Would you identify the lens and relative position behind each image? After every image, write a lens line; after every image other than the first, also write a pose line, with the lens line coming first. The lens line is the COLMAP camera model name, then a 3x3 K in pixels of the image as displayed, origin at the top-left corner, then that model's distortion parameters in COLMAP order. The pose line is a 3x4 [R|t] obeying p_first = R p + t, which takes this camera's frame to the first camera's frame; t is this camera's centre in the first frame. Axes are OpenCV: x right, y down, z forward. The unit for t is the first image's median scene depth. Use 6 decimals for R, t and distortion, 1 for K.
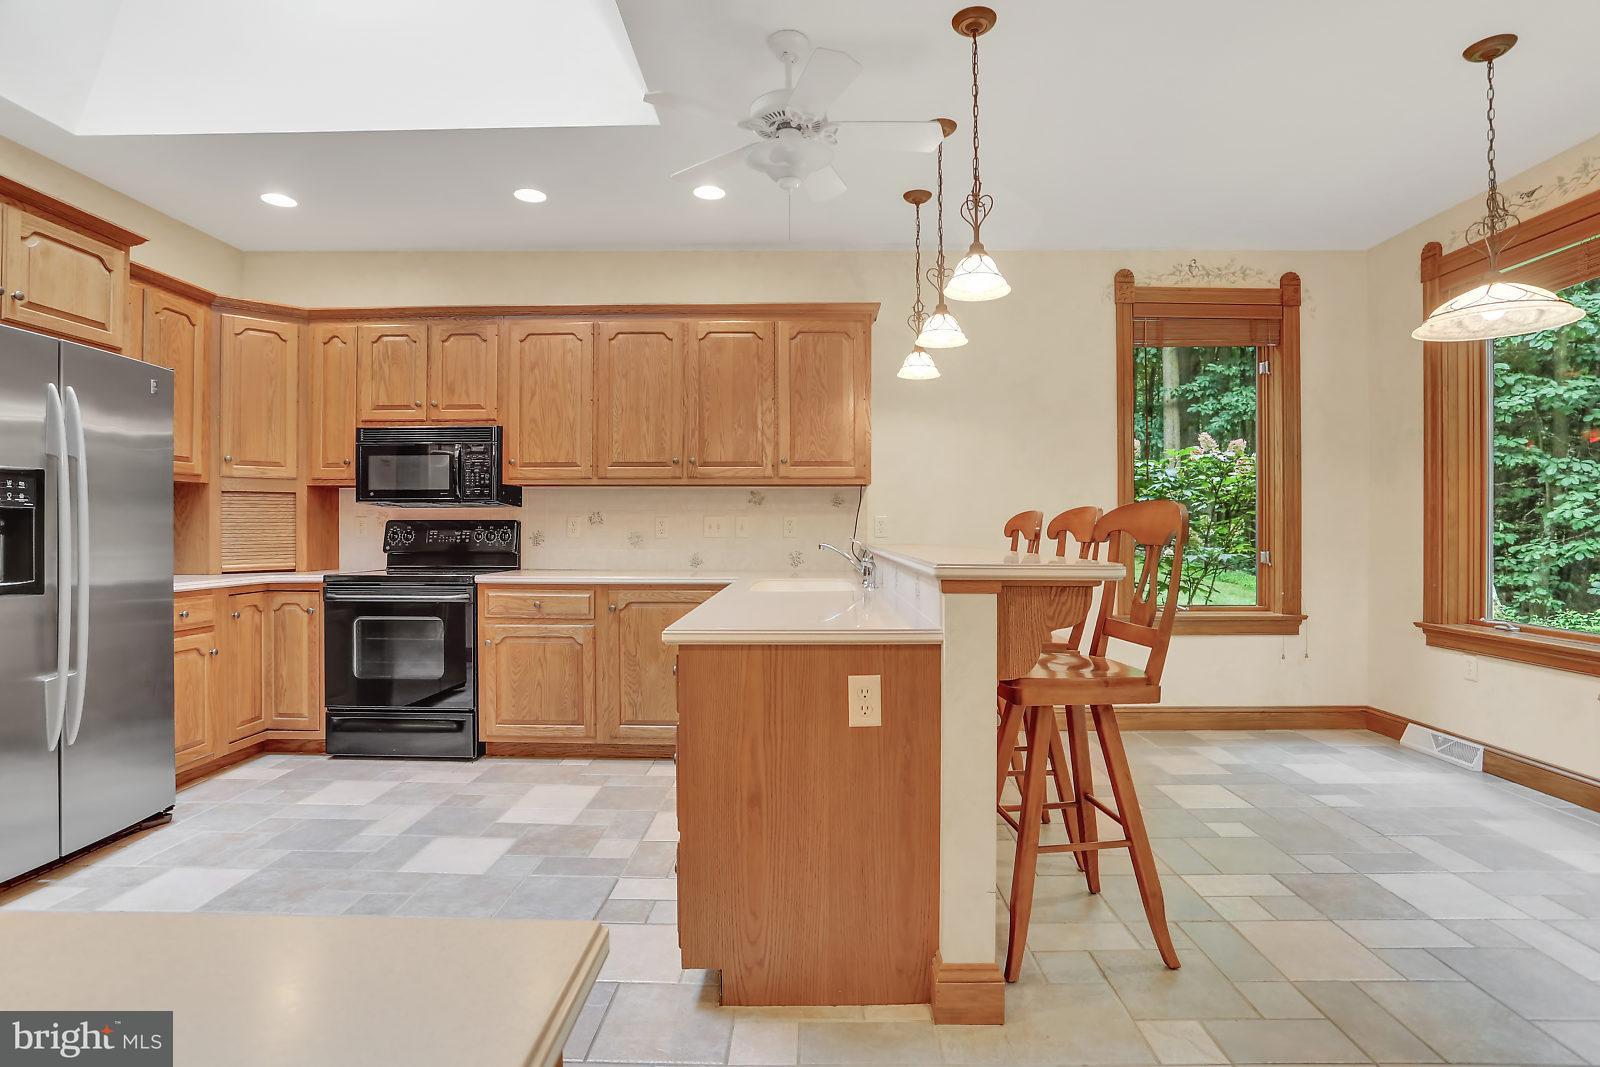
lens RADIAL K [[867.9, 0, 789.3], [0, 867.9, 524.9], [0, 0, 1]] dist [-0.076716, 0.044473]
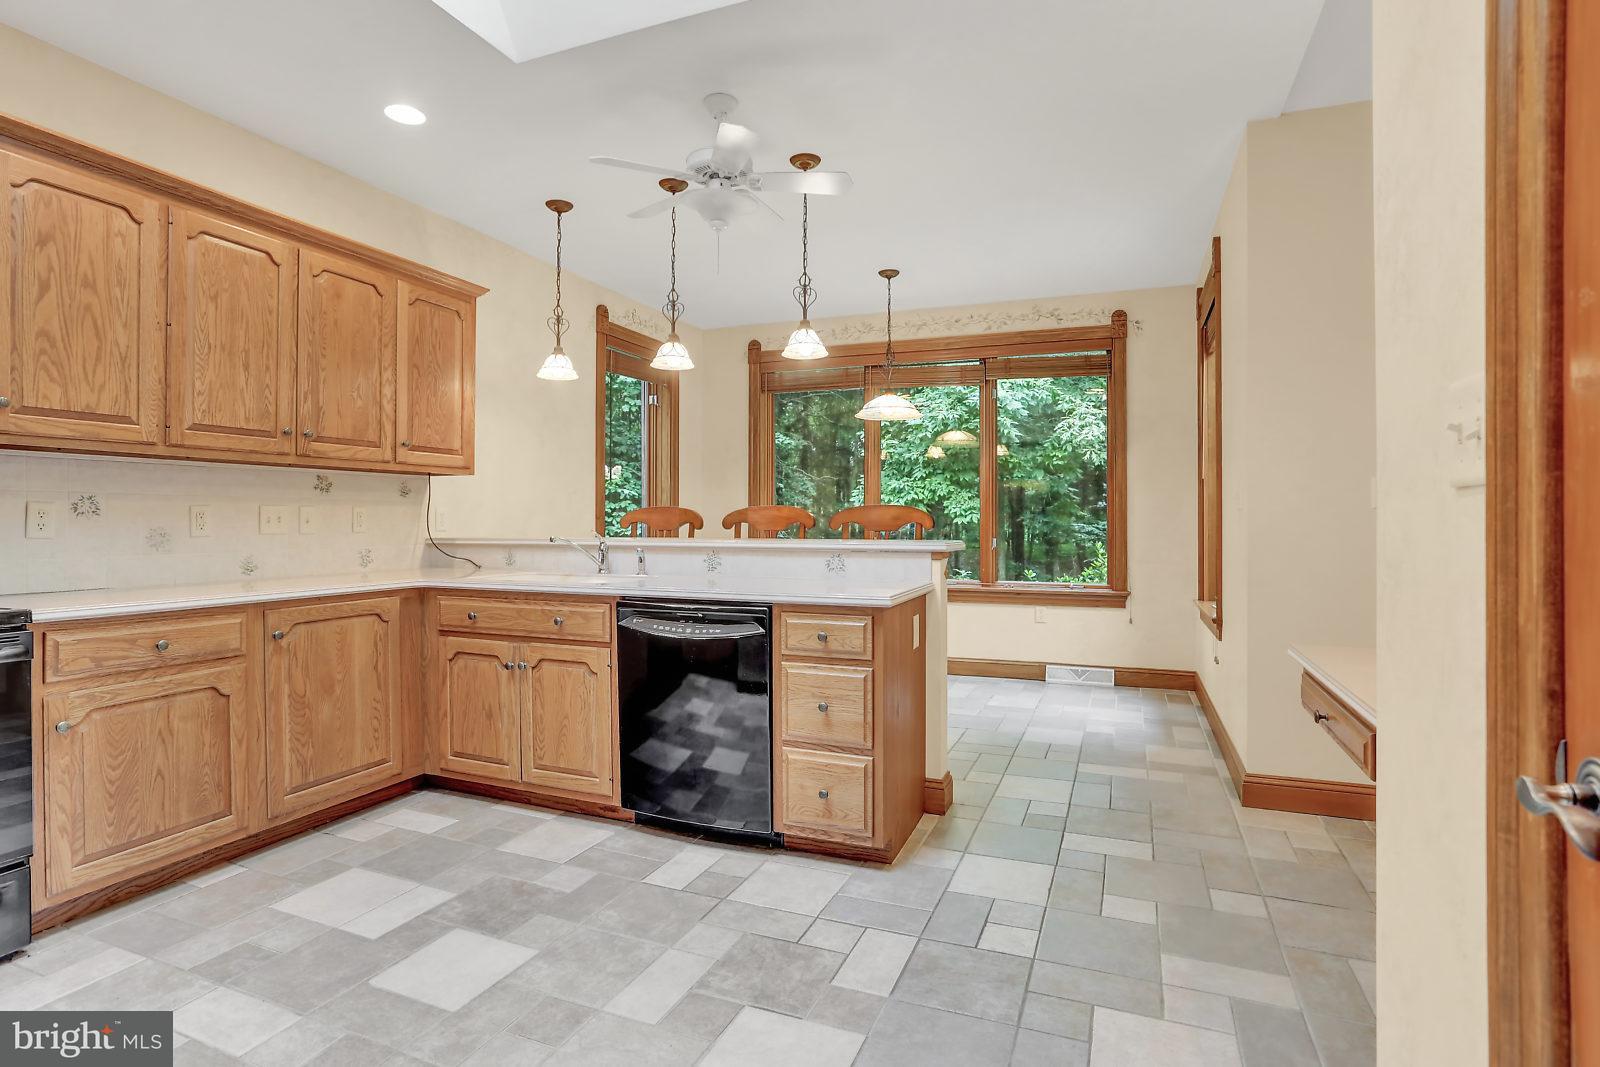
lens RADIAL K [[825.4, 0, 904.1], [0, 825.4, 514.8], [0, 0, 1]] dist [-0.001989, -0.000153]
pose [[0.267697, 0.003013, 0.963498, -0.719809], [-0.003083, 0.999993, -0.002270, -0.002138], [-0.963498, -0.002363, 0.267705, 0.322887]]
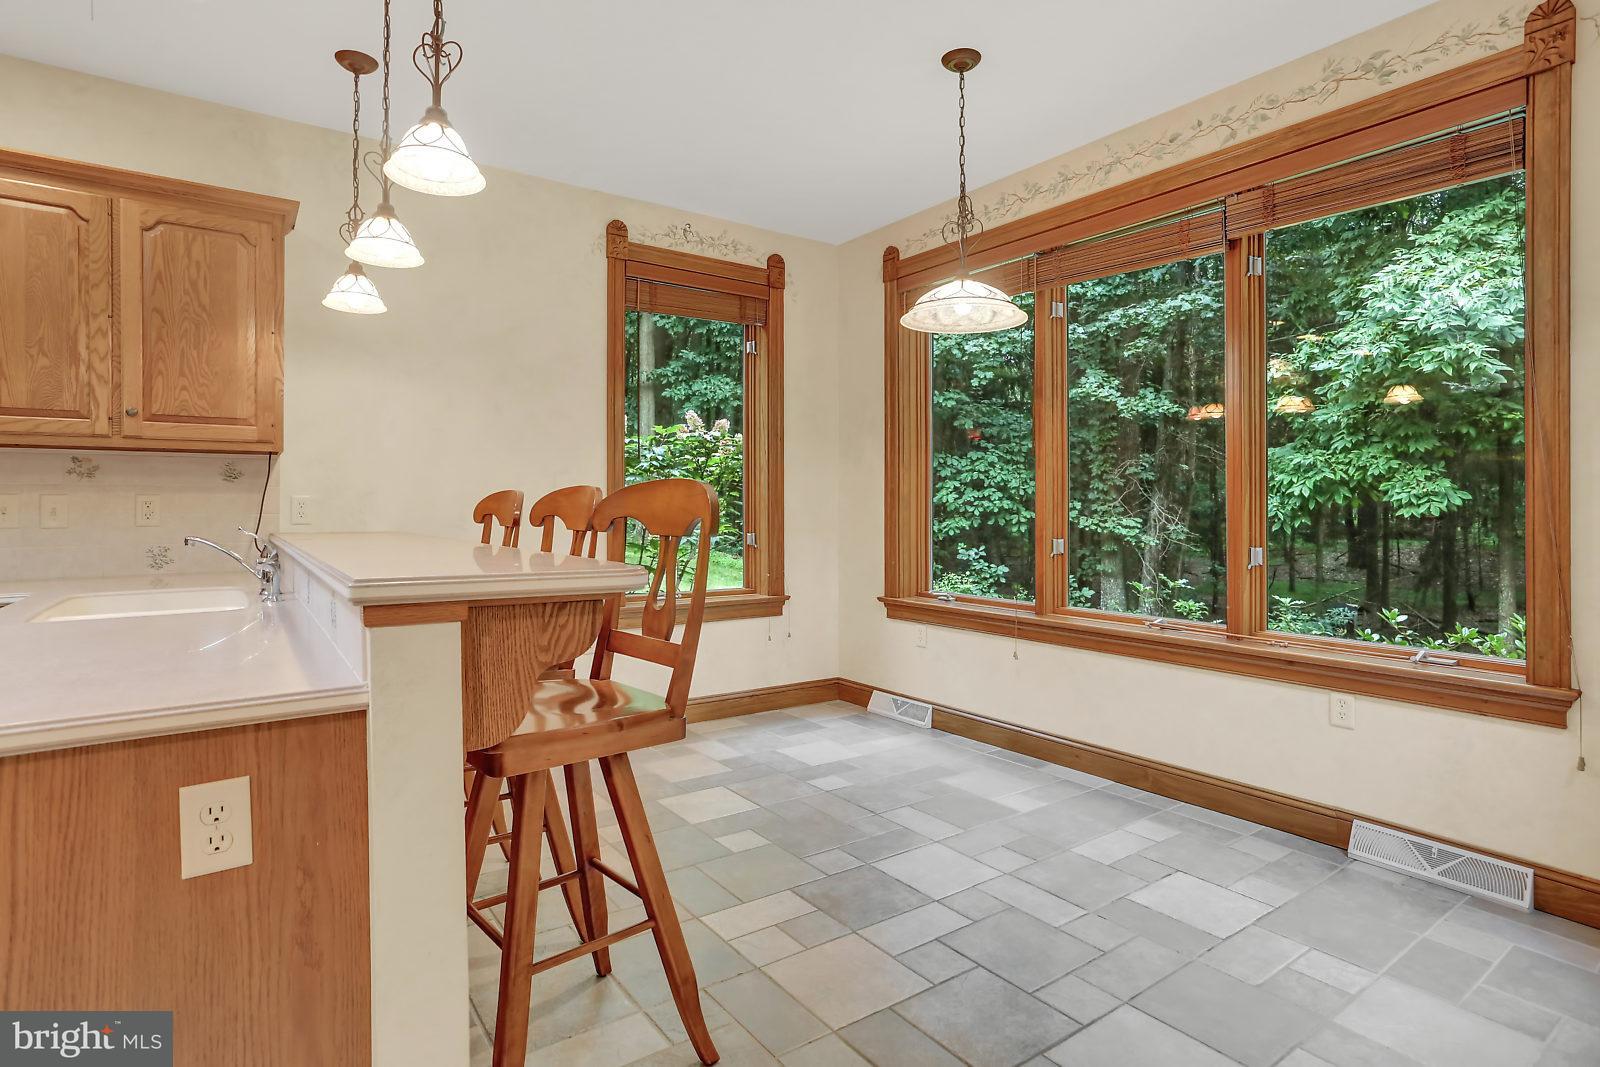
lens RADIAL K [[852.4, 0, 844.8], [0, 852.4, 525.9], [0, 0, 1]] dist [-0.095097, 0.045854]
pose [[0.790853, -0.013721, 0.611852, 0.047906], [-0.001609, 0.999699, 0.024499, -0.002184], [-0.612004, -0.020360, 0.790593, 0.182323]]
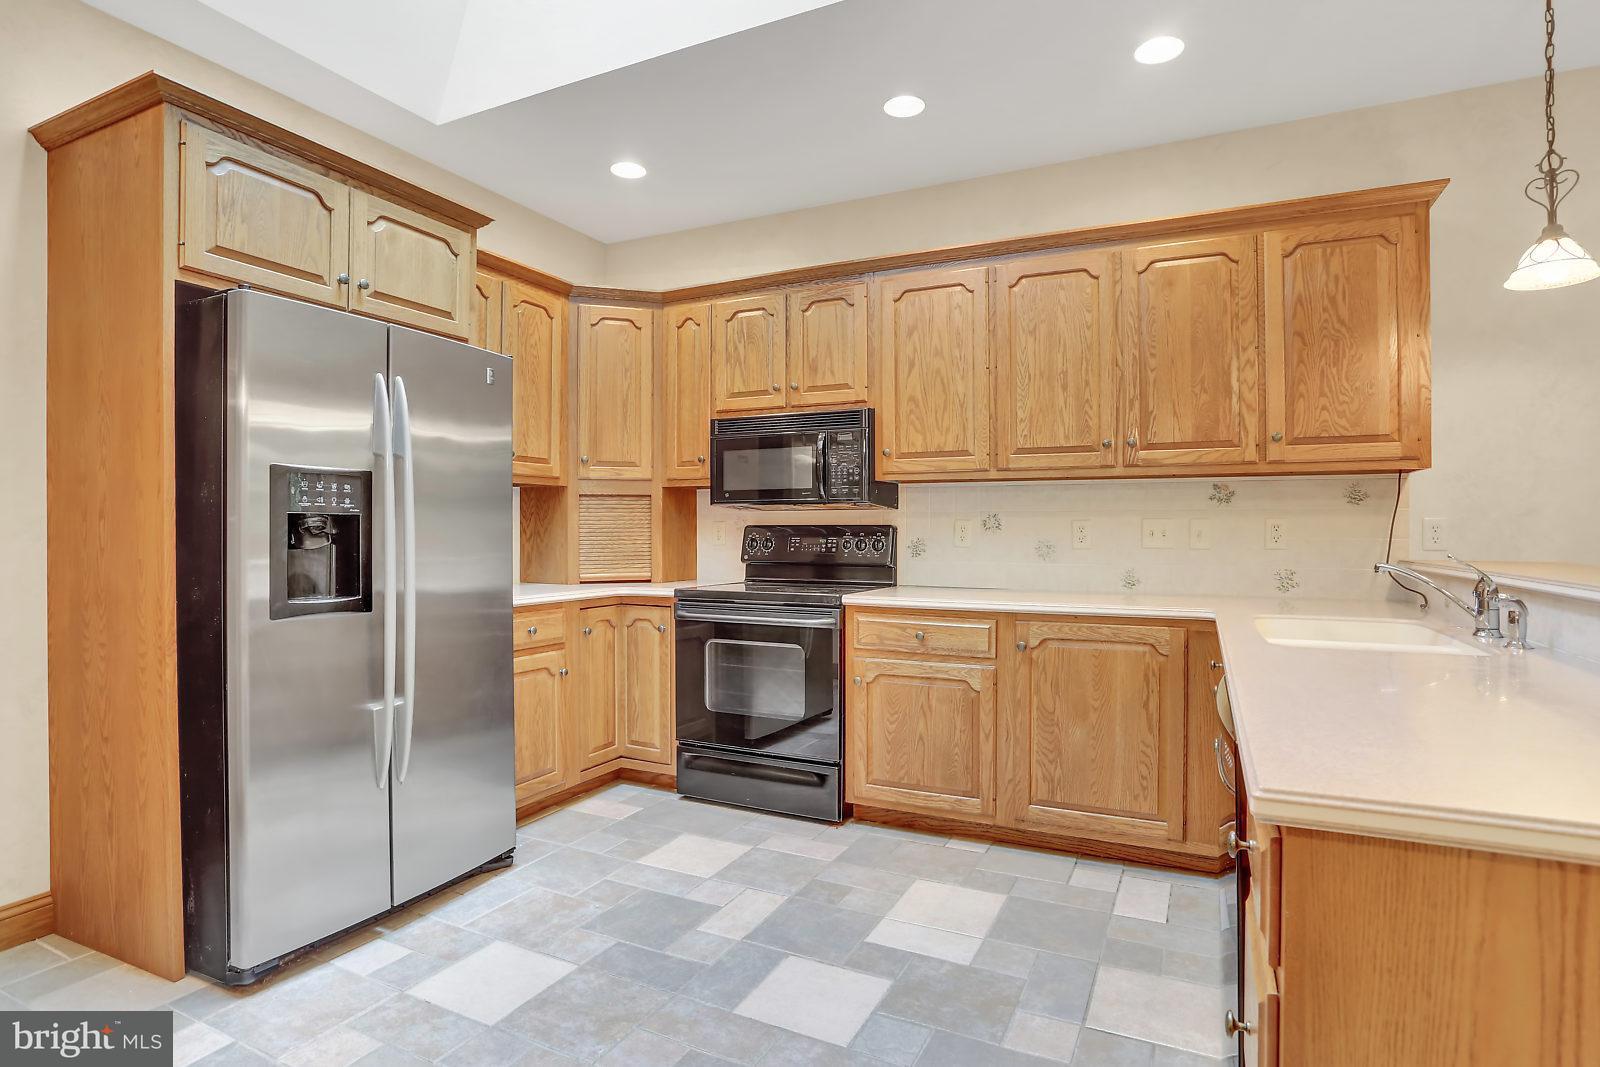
lens RADIAL K [[832.8, 0, 744.5], [0, 832.8, 525.7], [0, 0, 1]] dist [-0.052899, 0.000864]
pose [[0.892065, -0.001858, -0.451903, -0.096685], [0.001251, 0.999998, -0.001643, -0.004259], [0.451905, 0.000900, 0.892066, 0.267735]]
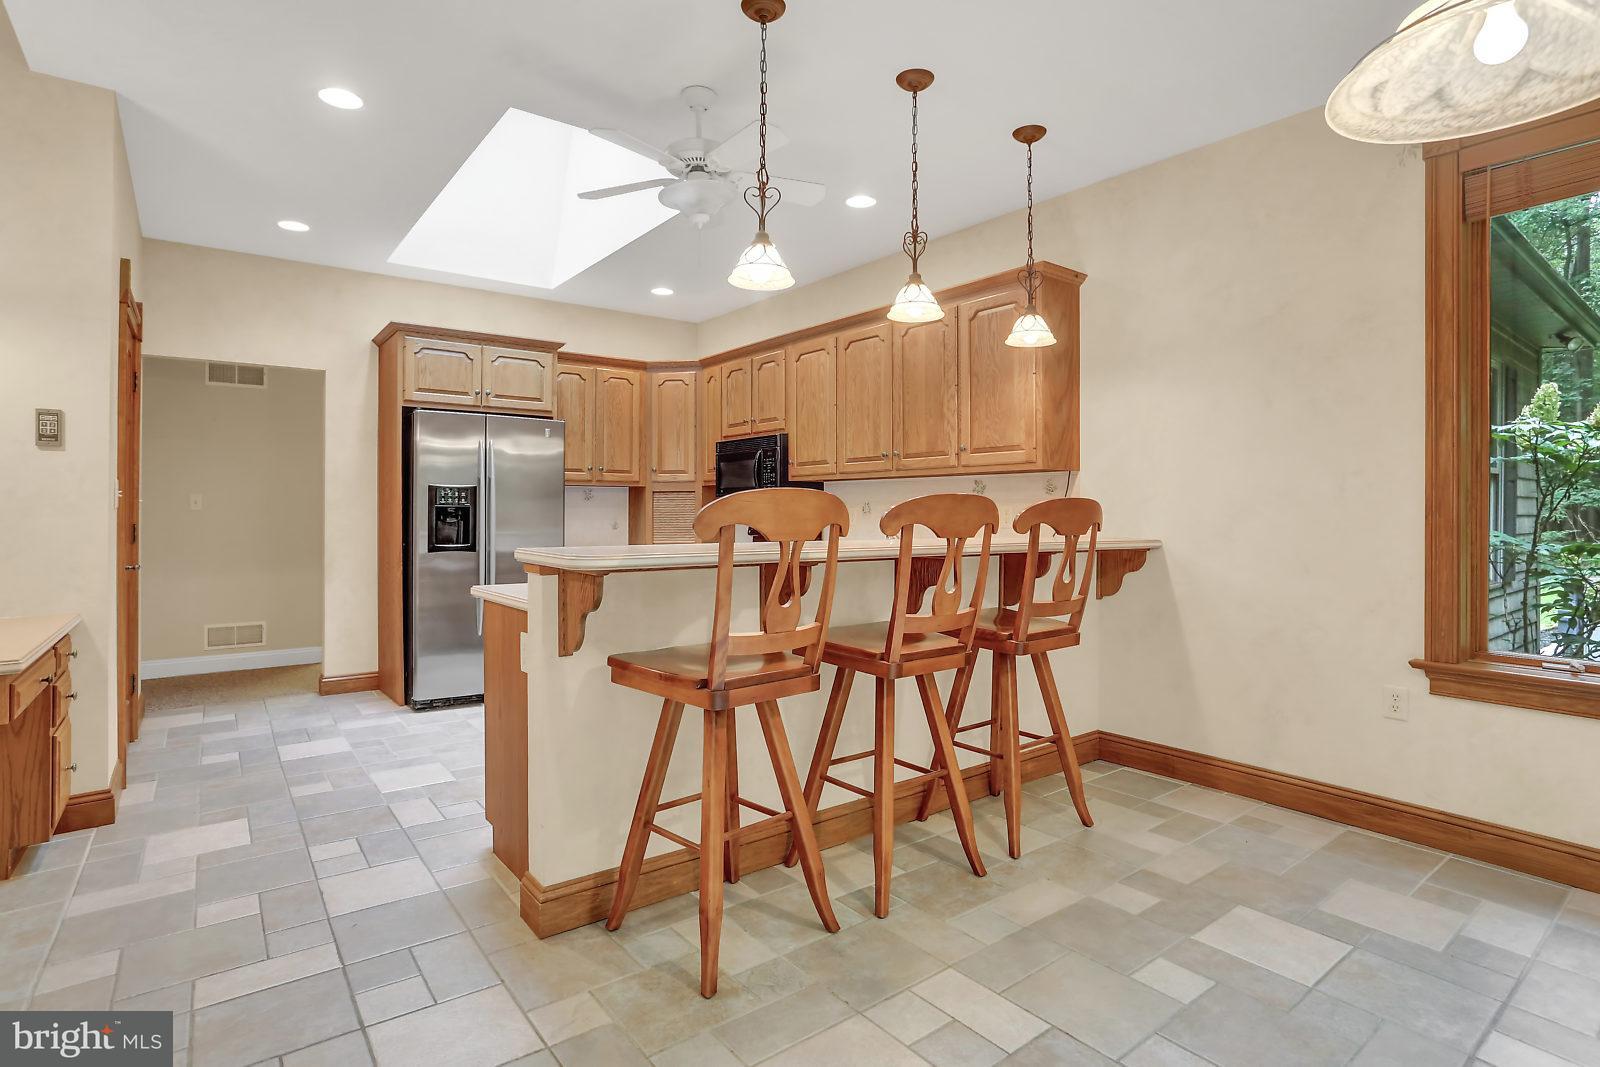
lens RADIAL K [[867.9, 0, 789.3], [0, 867.9, 524.9], [0, 0, 1]] dist [-0.076716, 0.044473]
pose [[0.569828, 0.013405, -0.821654, 0.730821], [0.003989, 0.999810, 0.019078, -0.008128], [0.821754, -0.014149, 0.569667, 0.314921]]
